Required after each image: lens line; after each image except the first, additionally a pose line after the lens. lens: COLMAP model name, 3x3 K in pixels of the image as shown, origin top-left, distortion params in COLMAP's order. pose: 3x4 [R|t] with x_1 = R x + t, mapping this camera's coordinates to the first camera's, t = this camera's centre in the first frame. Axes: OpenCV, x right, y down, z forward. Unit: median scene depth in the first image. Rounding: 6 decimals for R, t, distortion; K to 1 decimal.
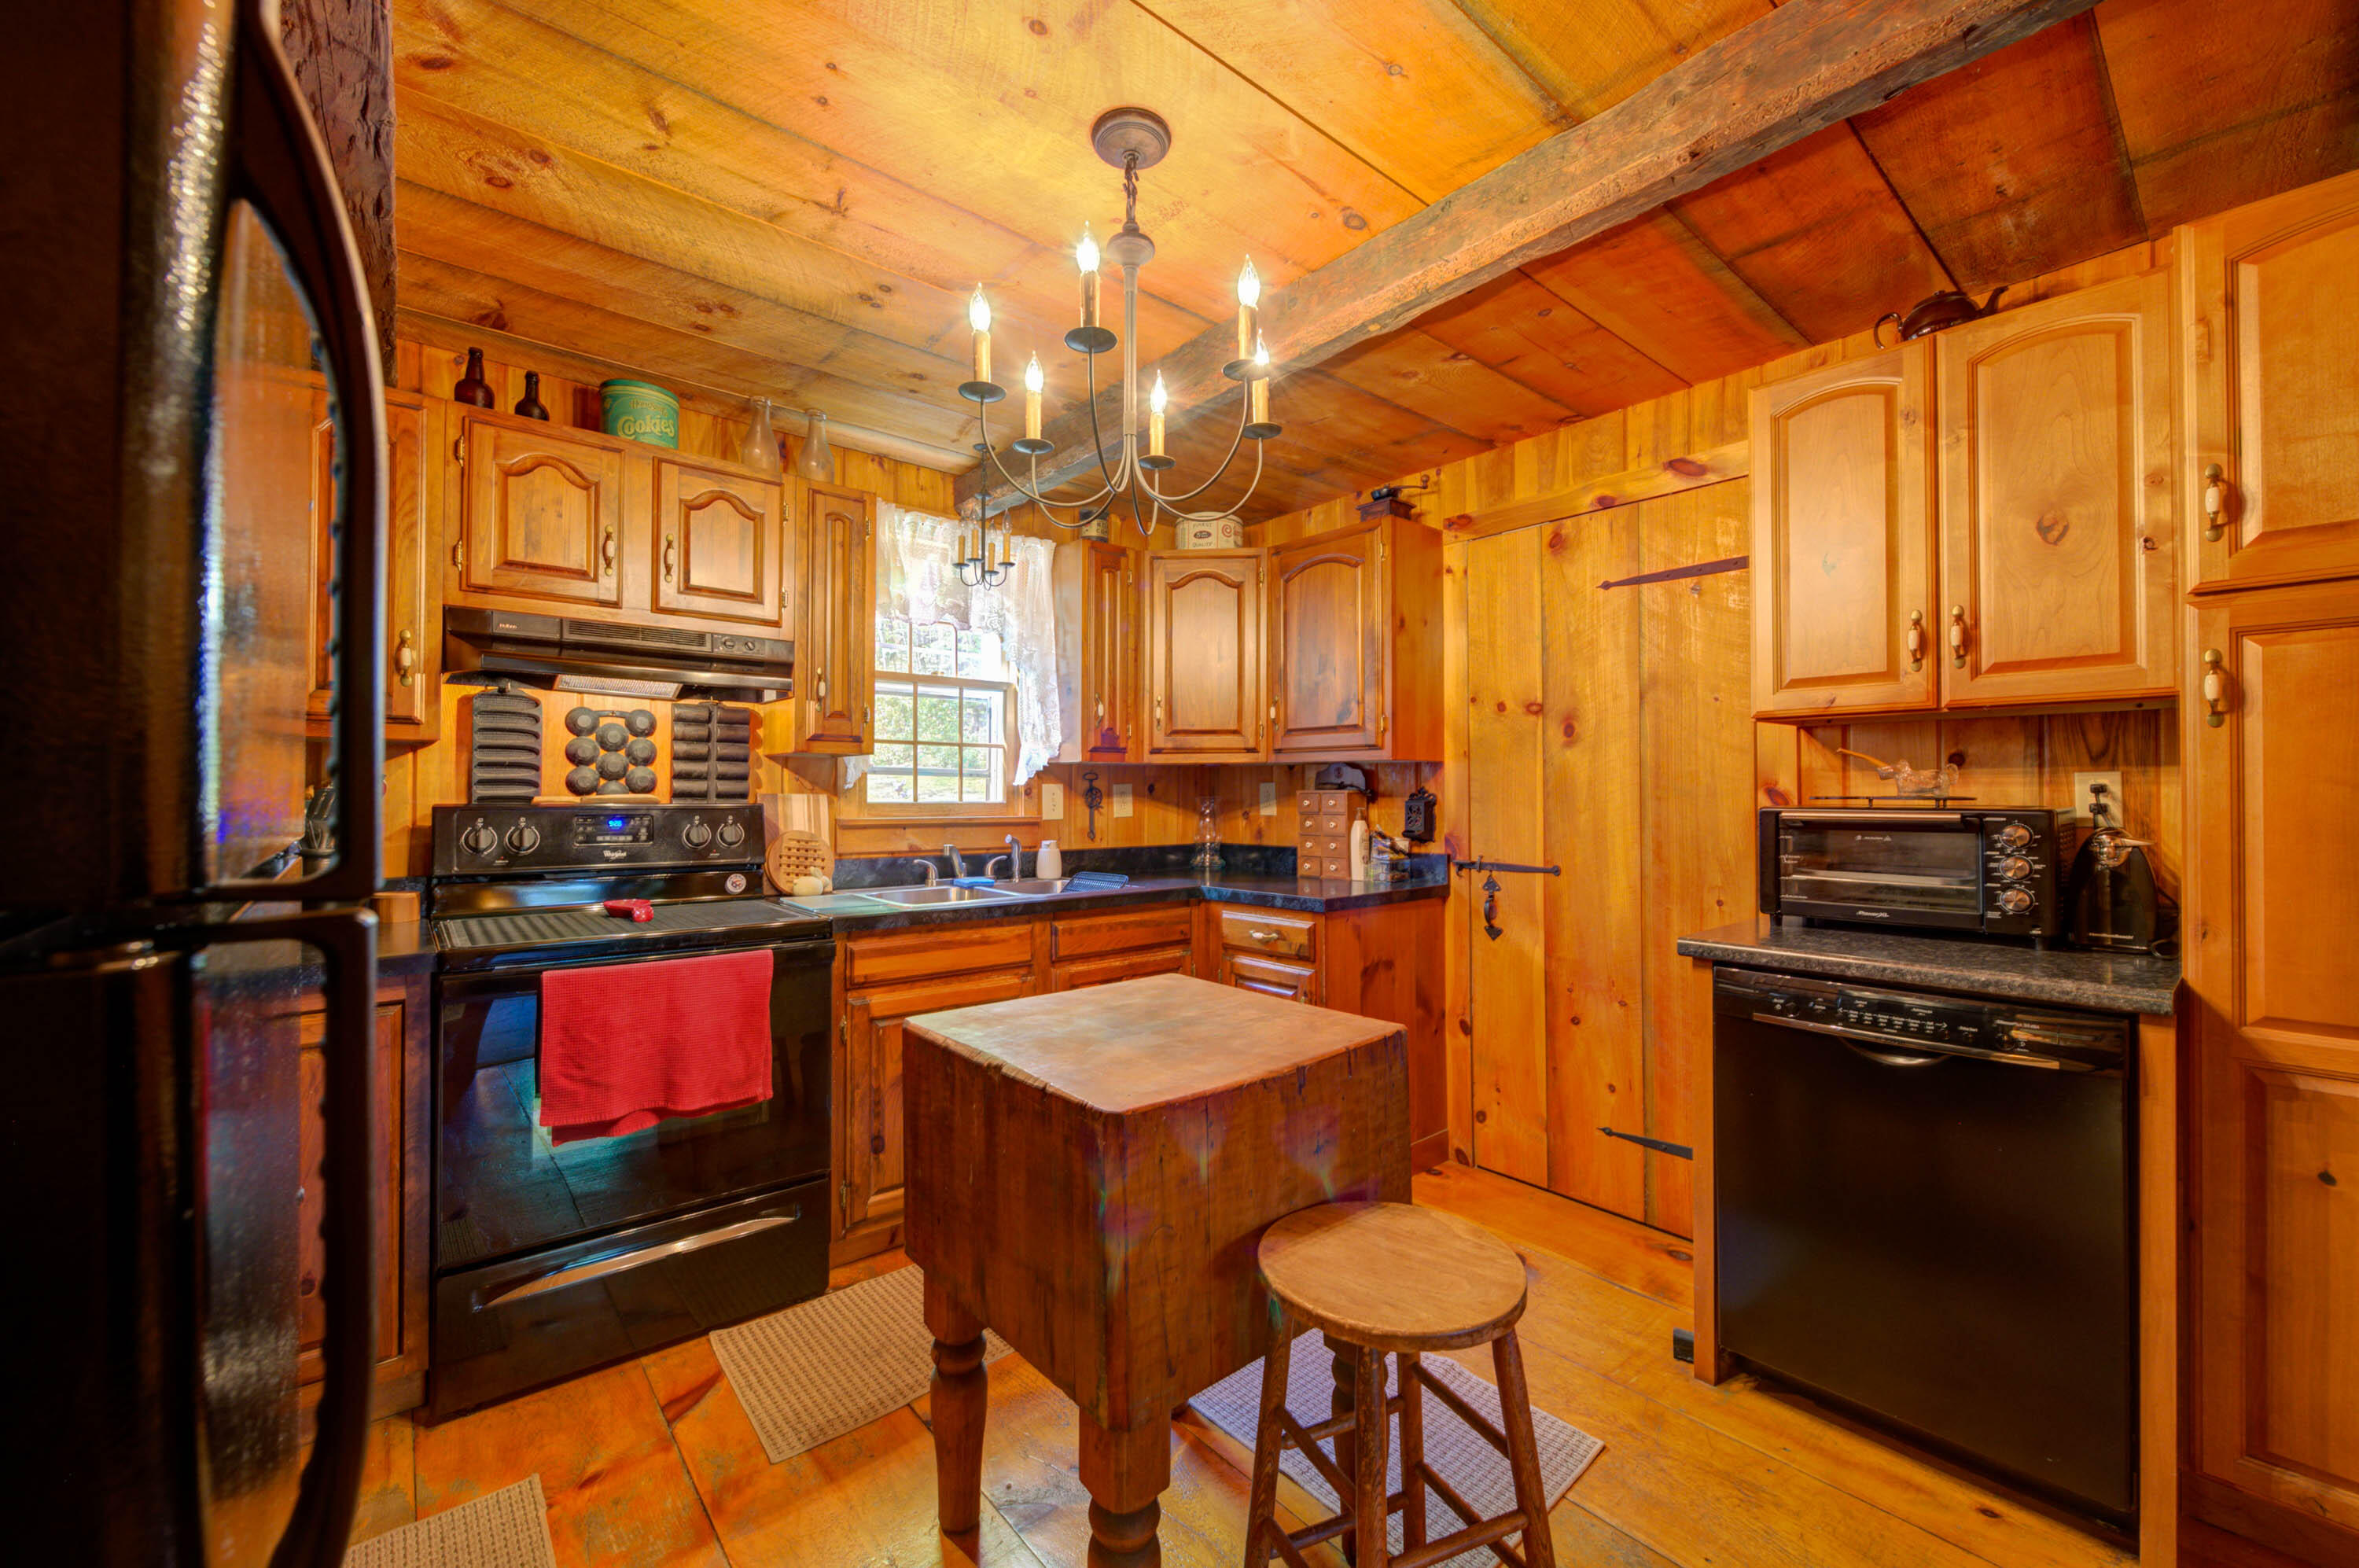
lens RADIAL K [[938.5, 0, 1187.6], [0, 938.5, 782.5], [0, 0, 1]] dist [-0.000995, -0.001347]
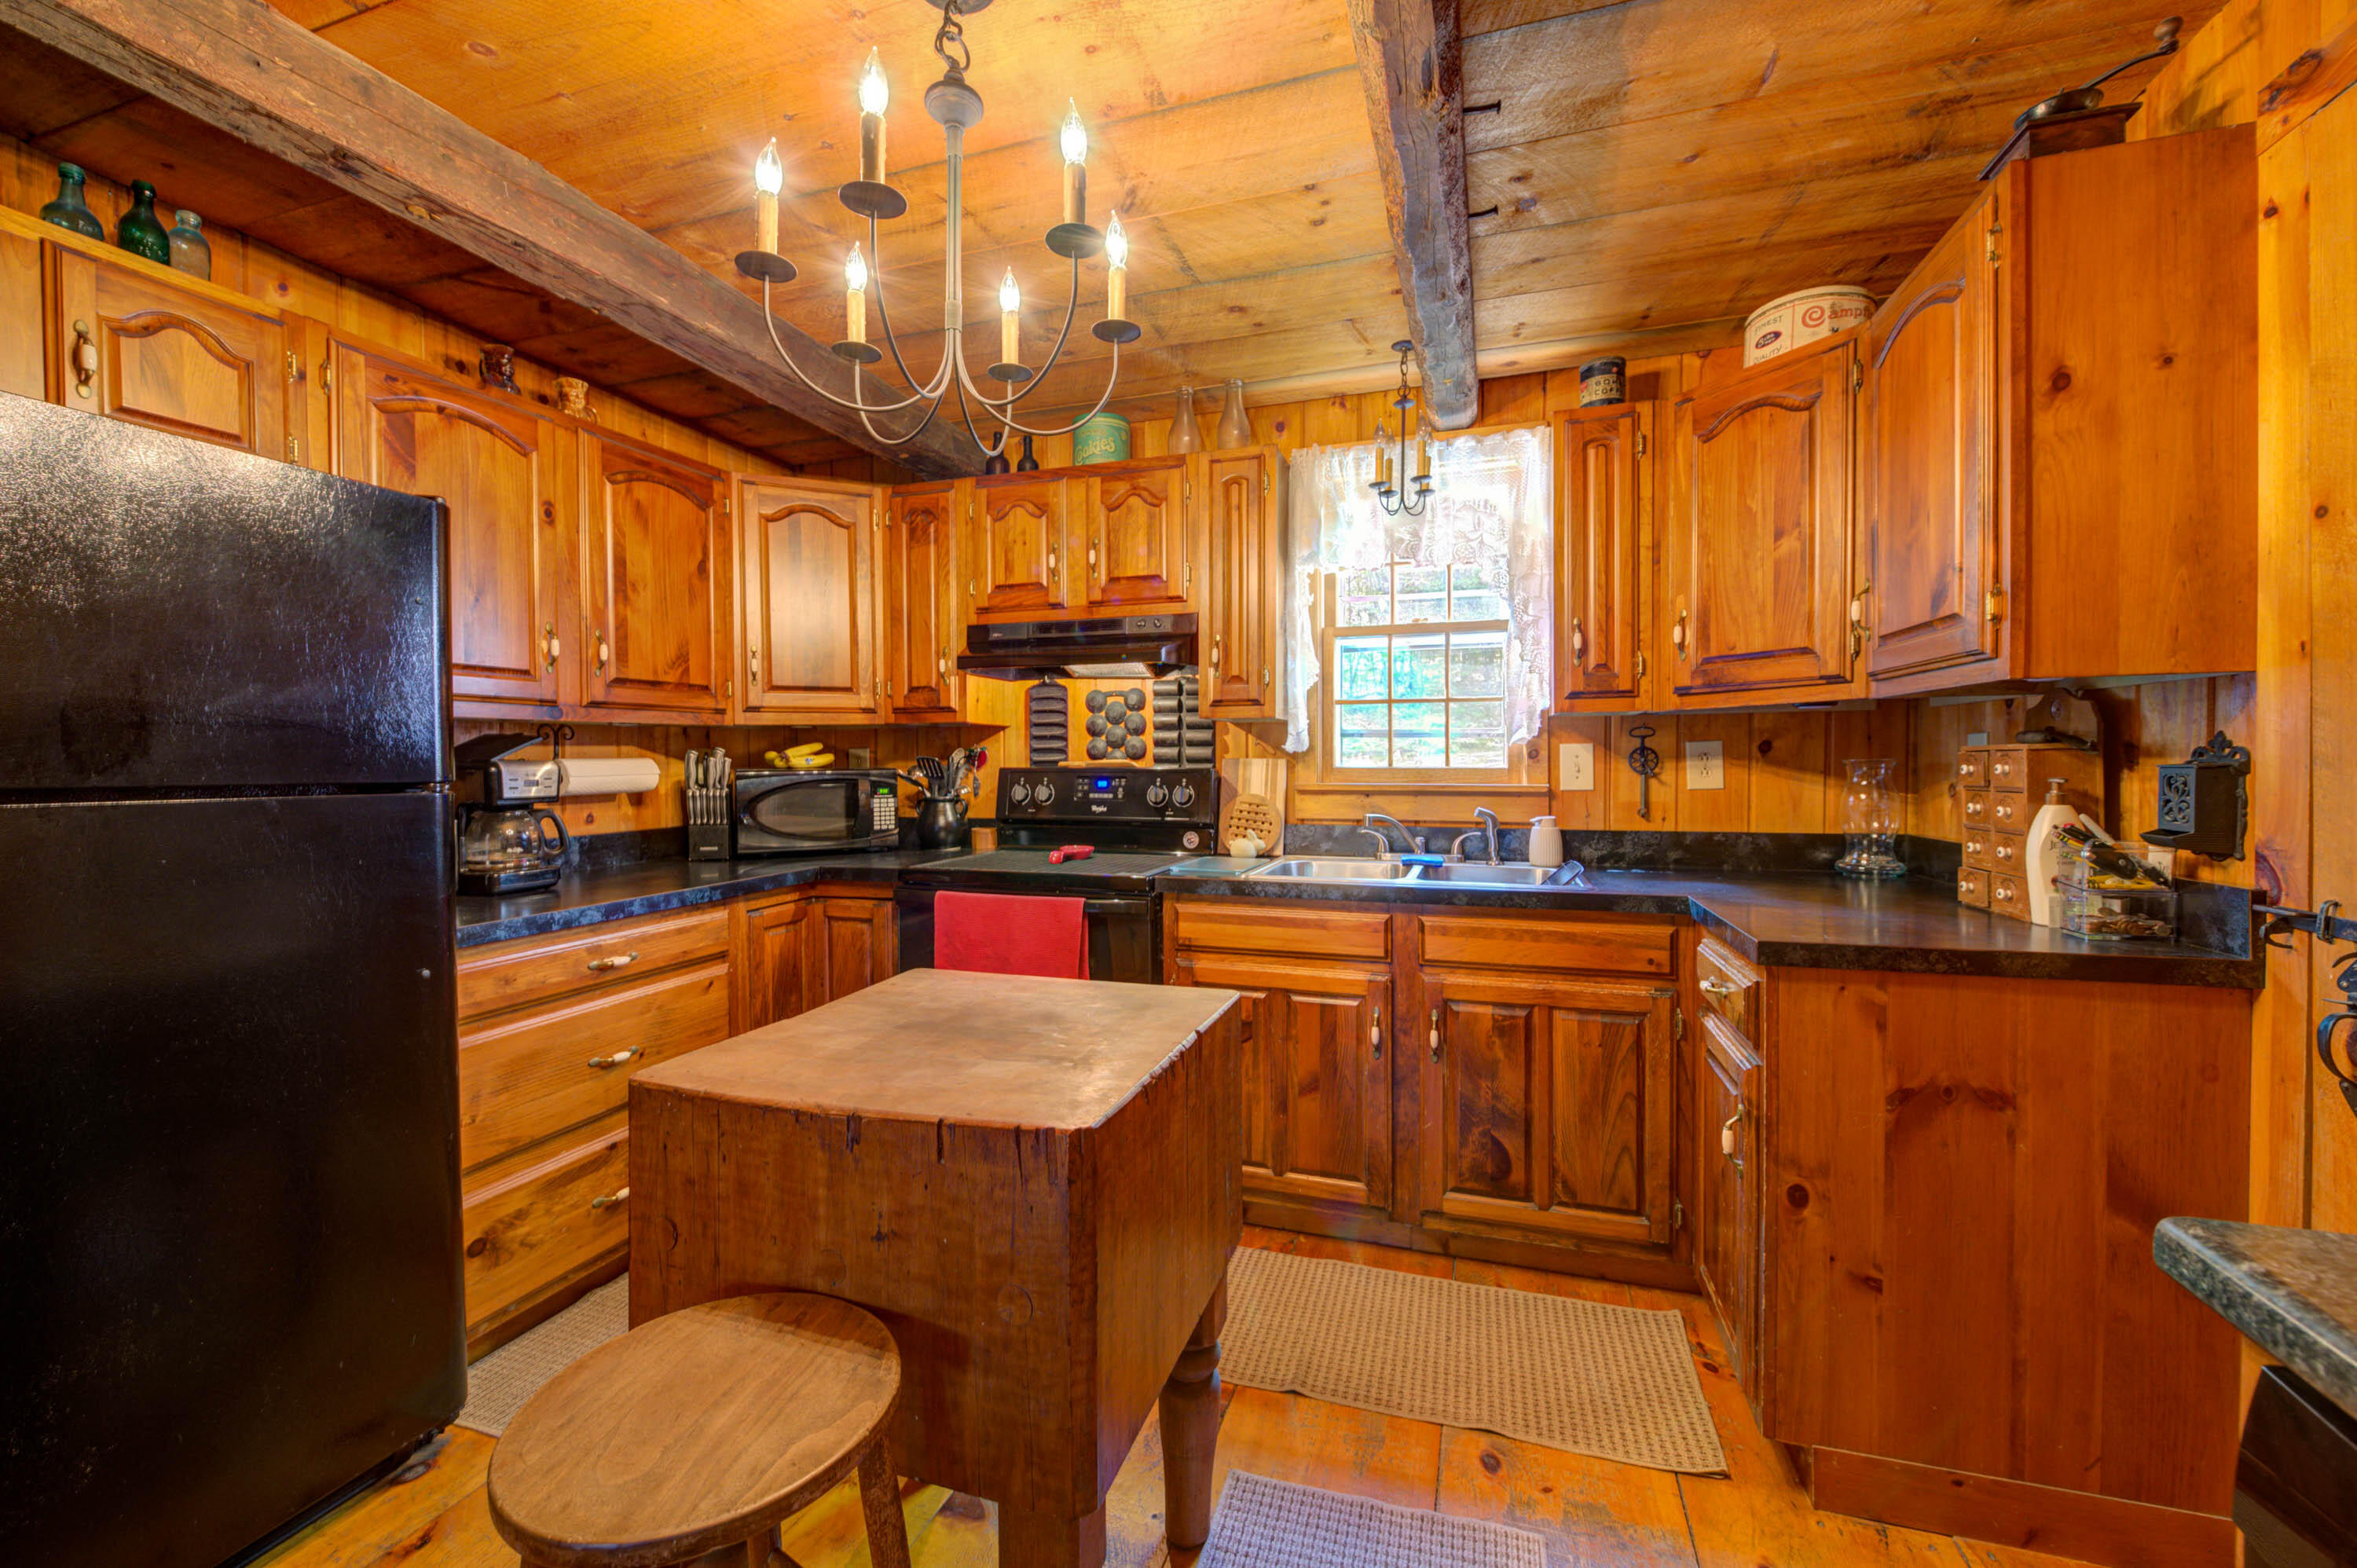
lens RADIAL K [[937.6, 0, 1170.3], [0, 937.6, 777.1], [0, 0, 1]] dist [-0.000995, -0.001347]
pose [[0.510285, 0.010625, -0.859940, 0.397301], [0.016213, 0.999627, 0.021971, 0.008229], [0.859853, -0.025154, 0.509922, 0.373303]]
